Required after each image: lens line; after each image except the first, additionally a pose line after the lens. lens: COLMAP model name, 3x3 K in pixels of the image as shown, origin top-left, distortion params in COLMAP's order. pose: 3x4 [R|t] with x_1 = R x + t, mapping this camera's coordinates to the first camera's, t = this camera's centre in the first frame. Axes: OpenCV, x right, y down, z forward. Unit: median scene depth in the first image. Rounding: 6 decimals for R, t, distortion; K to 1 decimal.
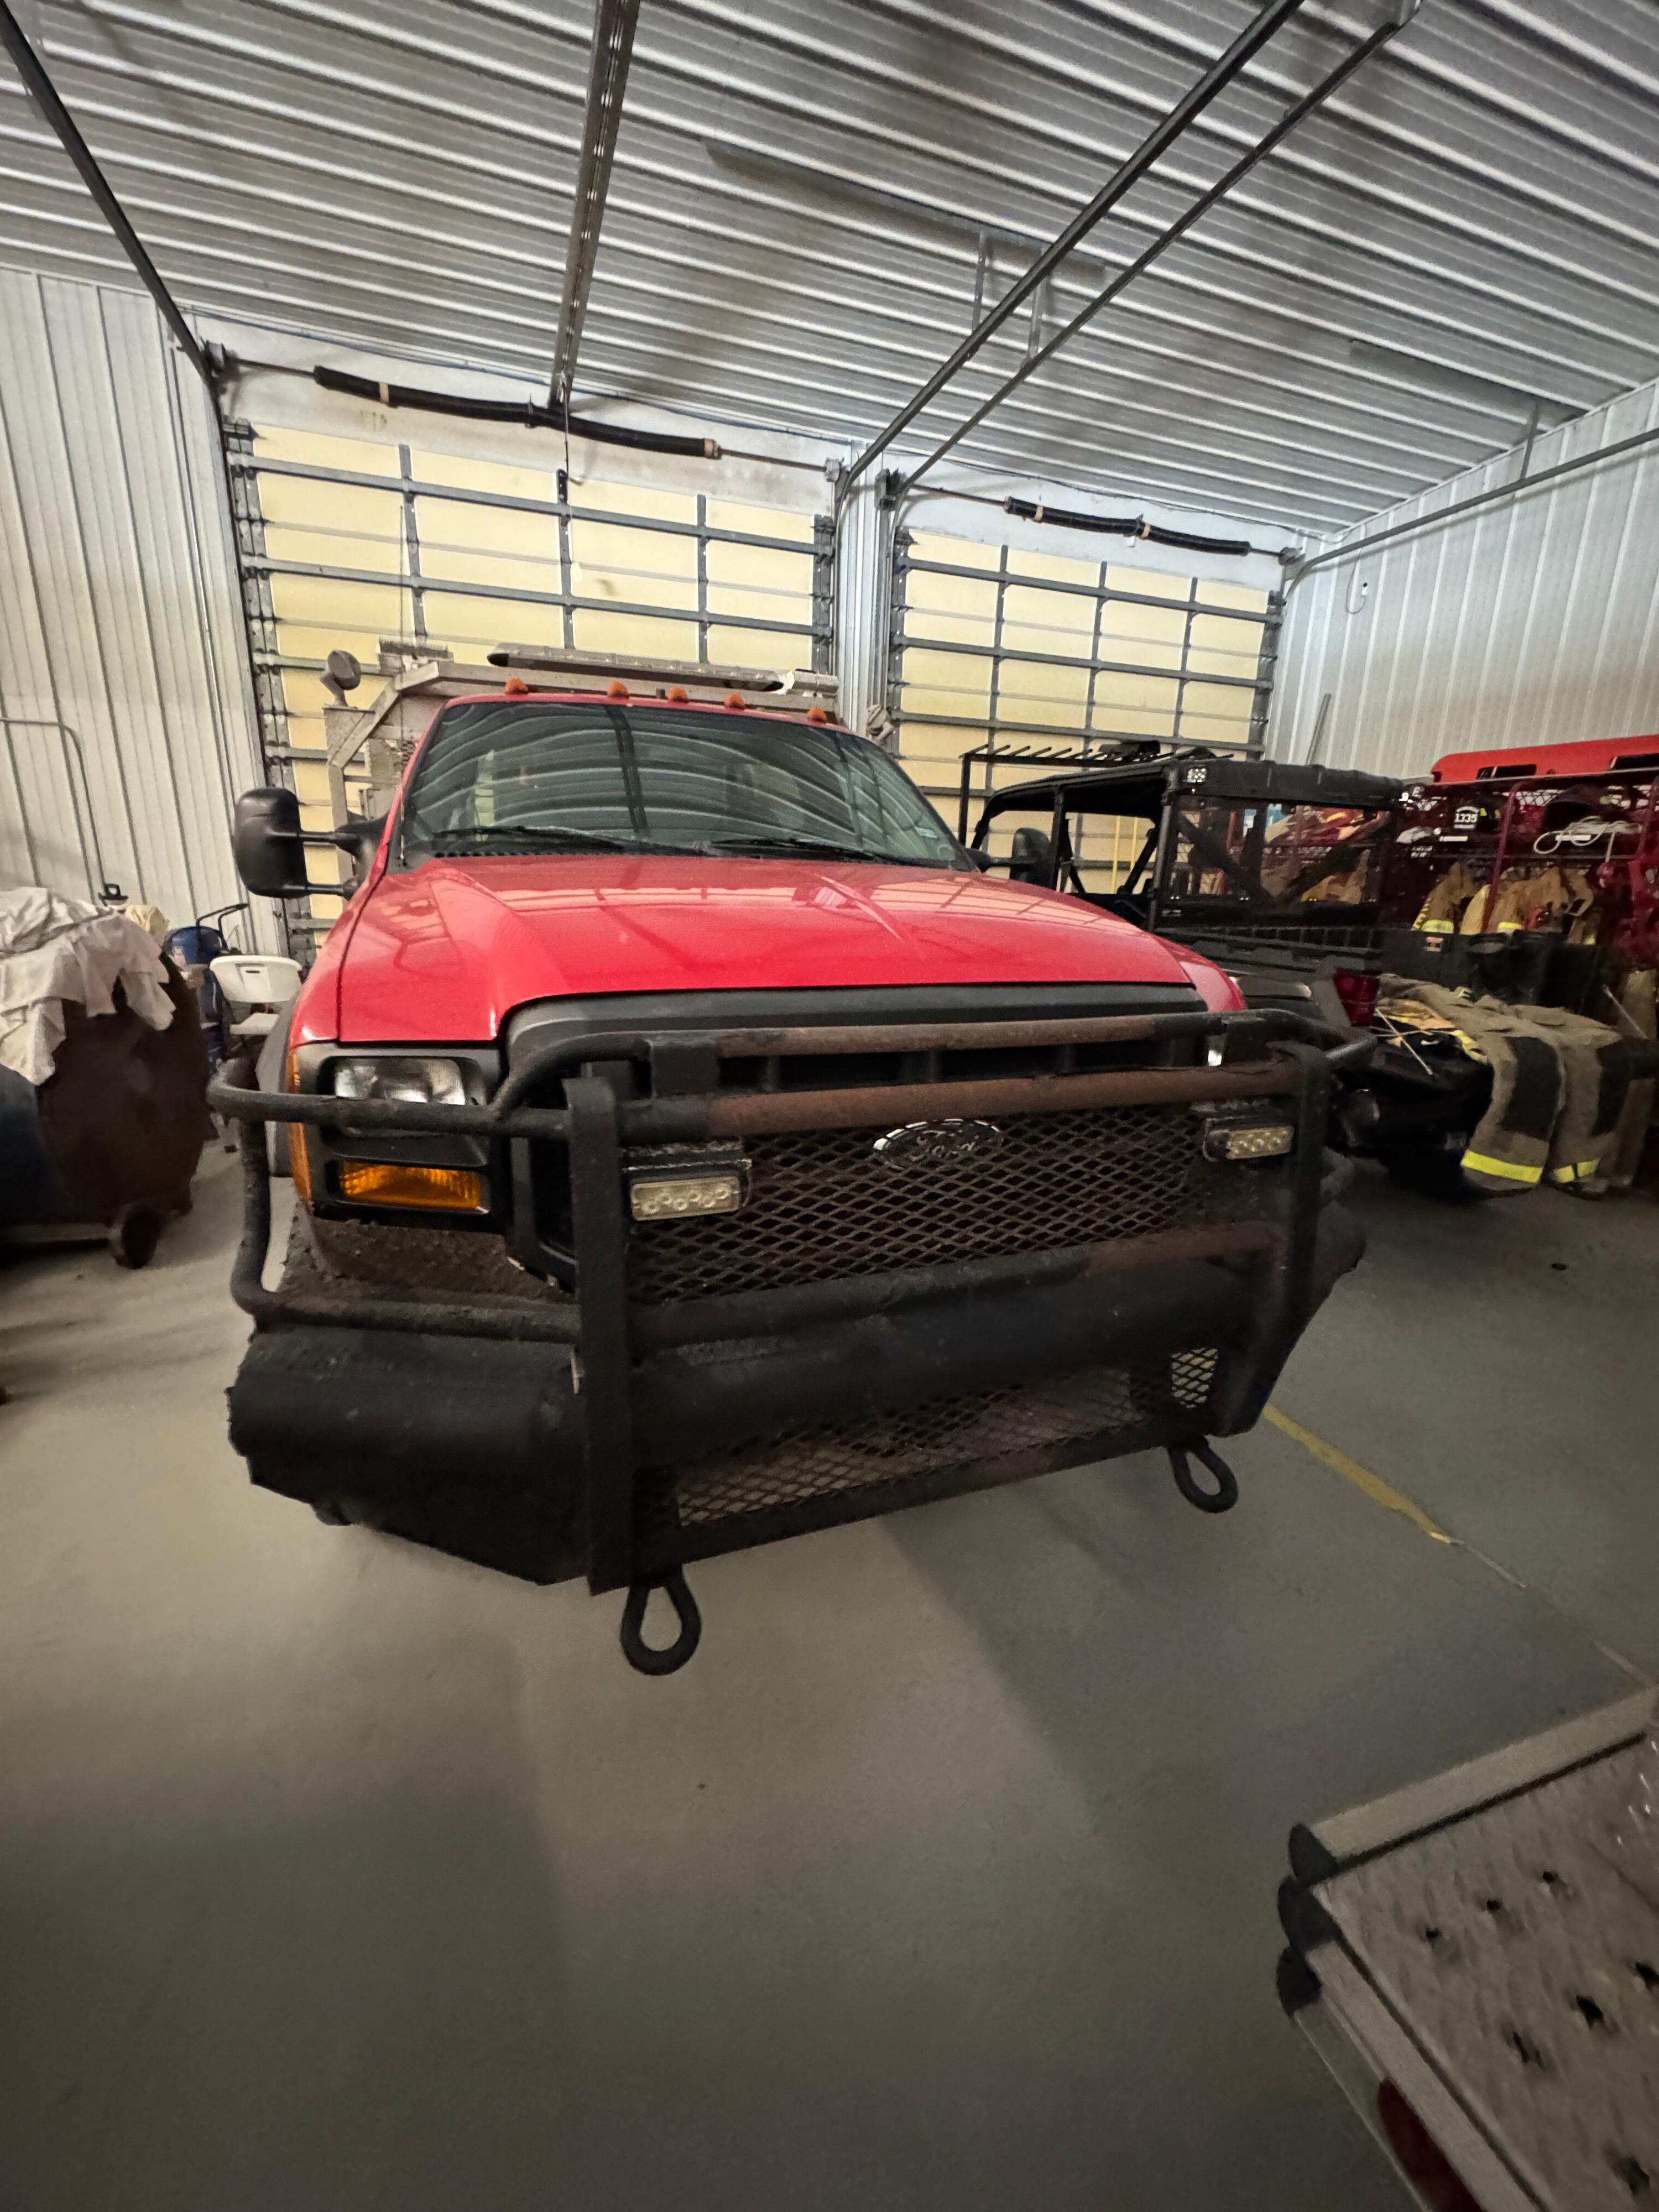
lens RADIAL K [[883.7, 0, 832.7], [0, 883.7, 1106.1], [0, 0, 1]] dist [-0.000748, -0.000679]
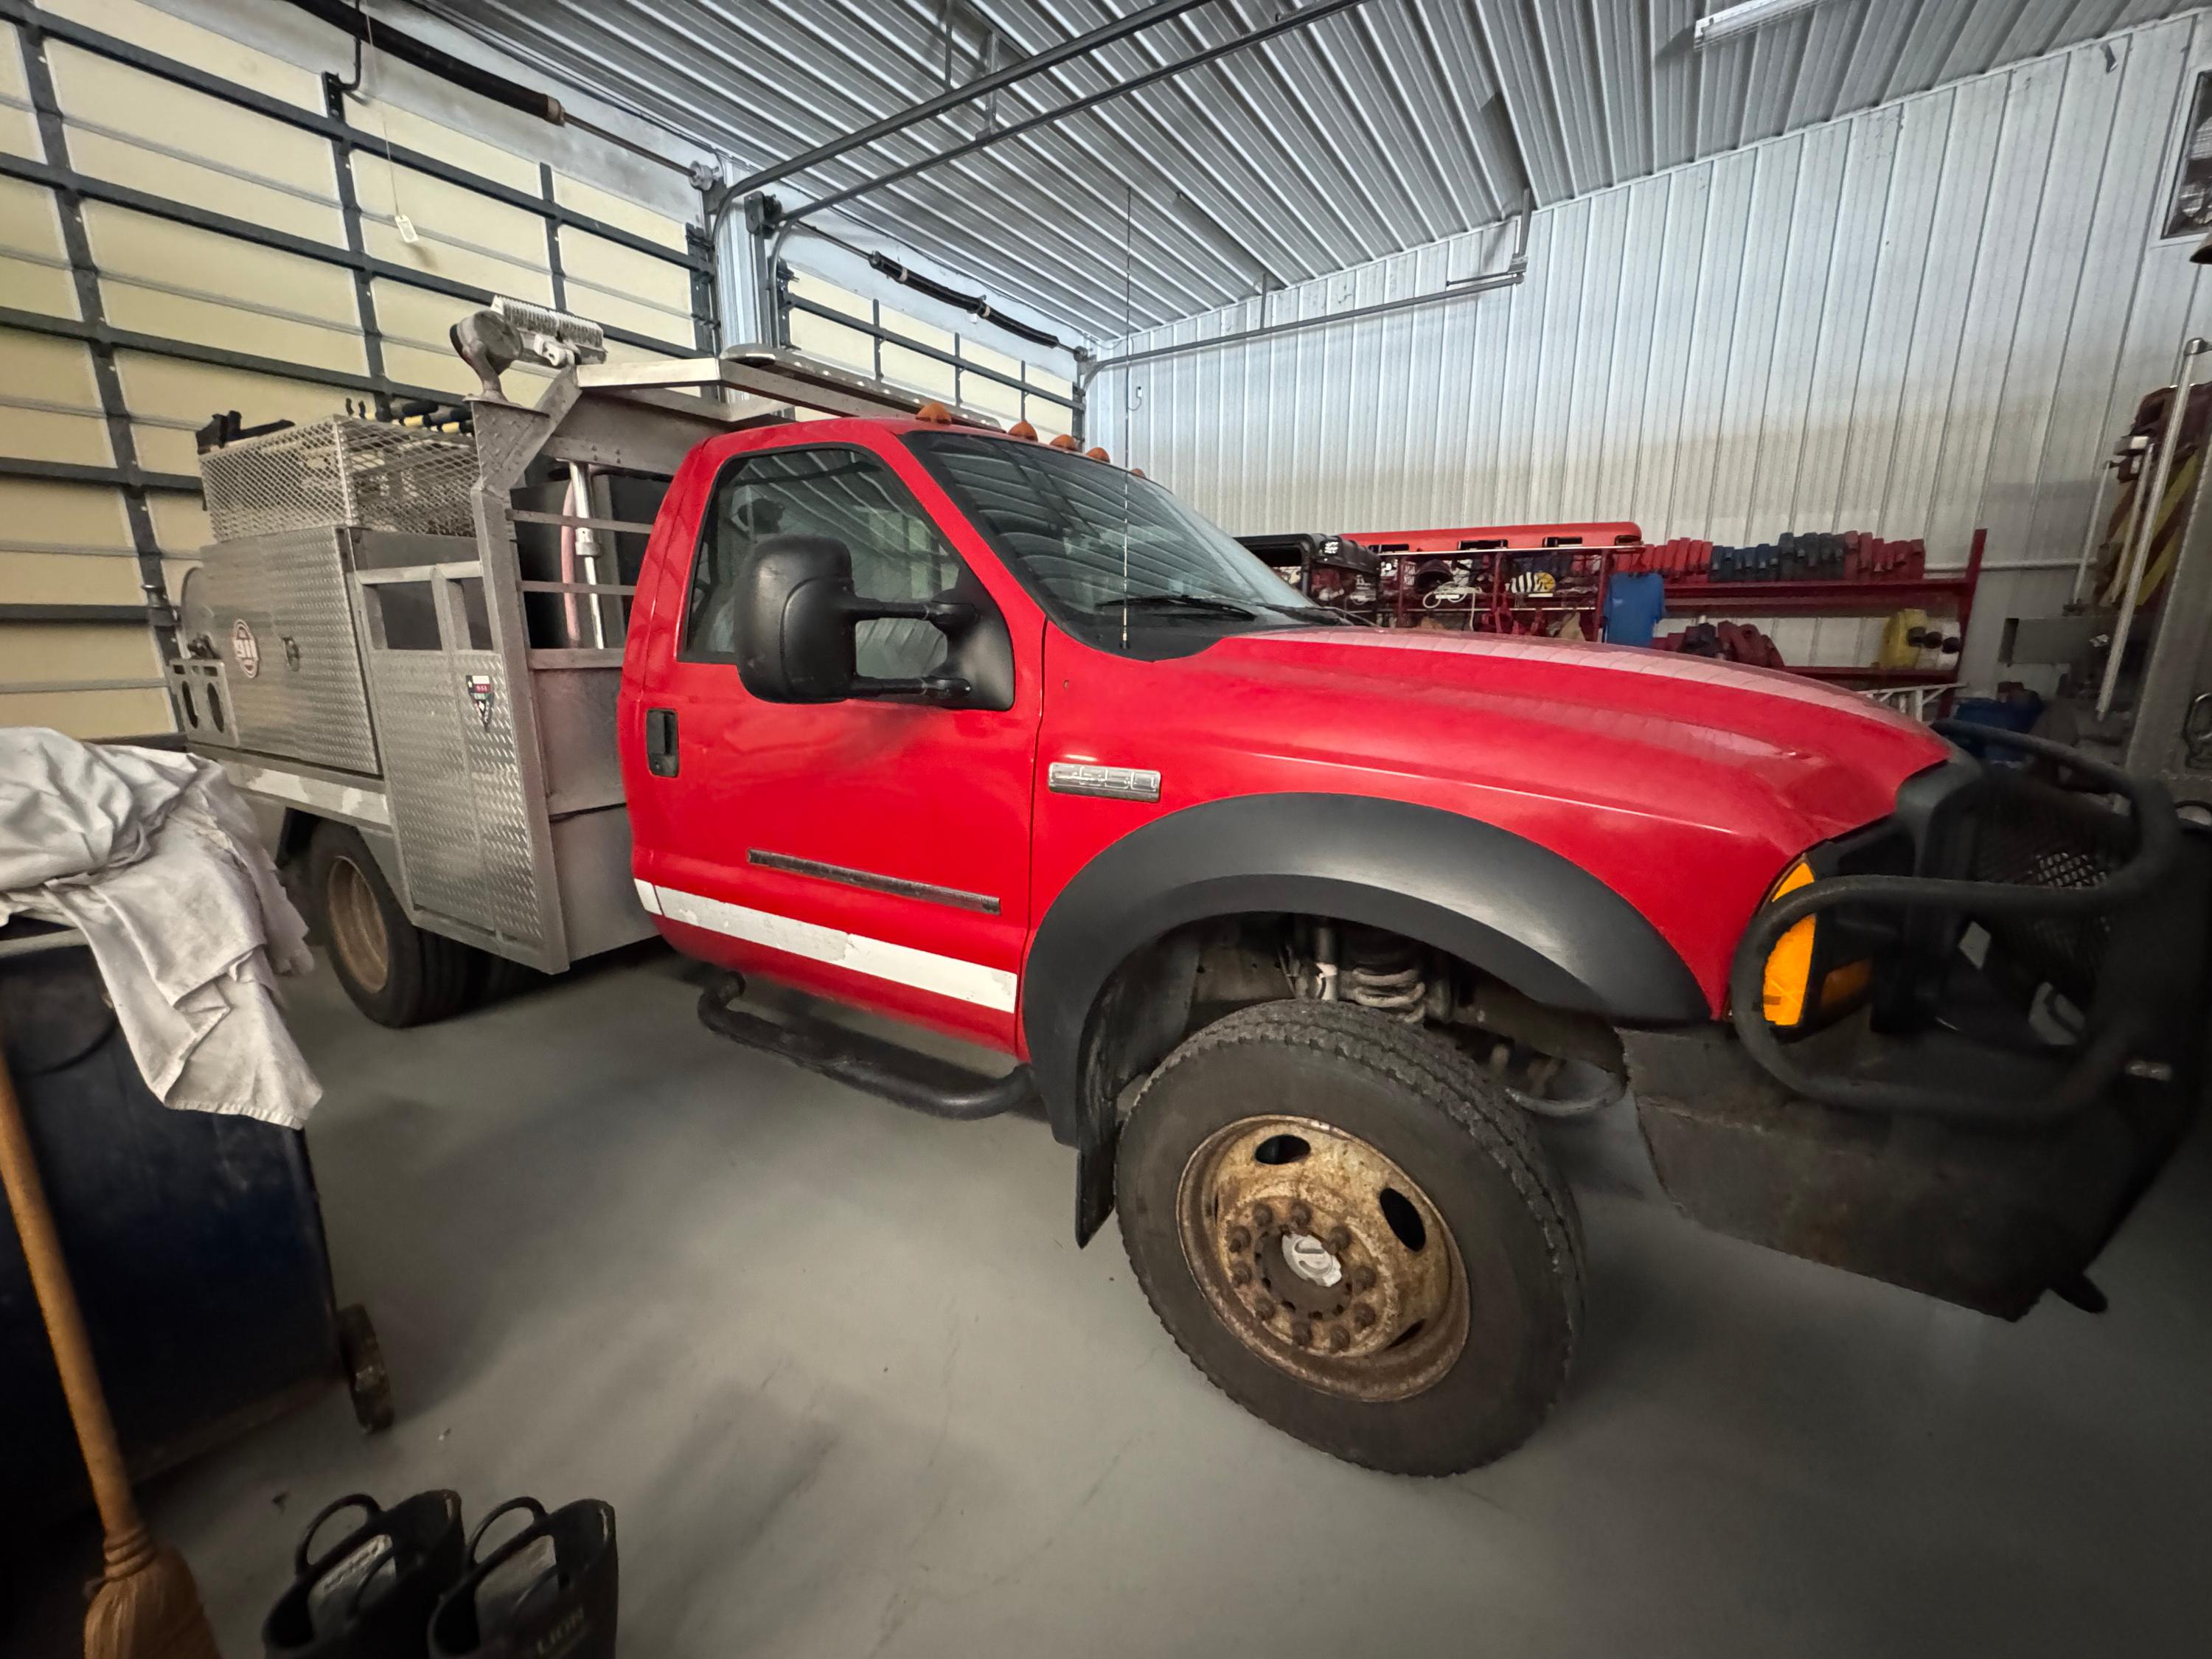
lens RADIAL K [[883.7, 0, 1105.0], [0, 883.7, 819.5], [0, 0, 1]] dist [-0.000748, -0.000679]
pose [[0.785677, -0.155267, 0.598836, -0.314717], [0.179648, 0.983541, 0.019314, -0.046262], [-0.591979, 0.092405, 0.800639, 0.132216]]
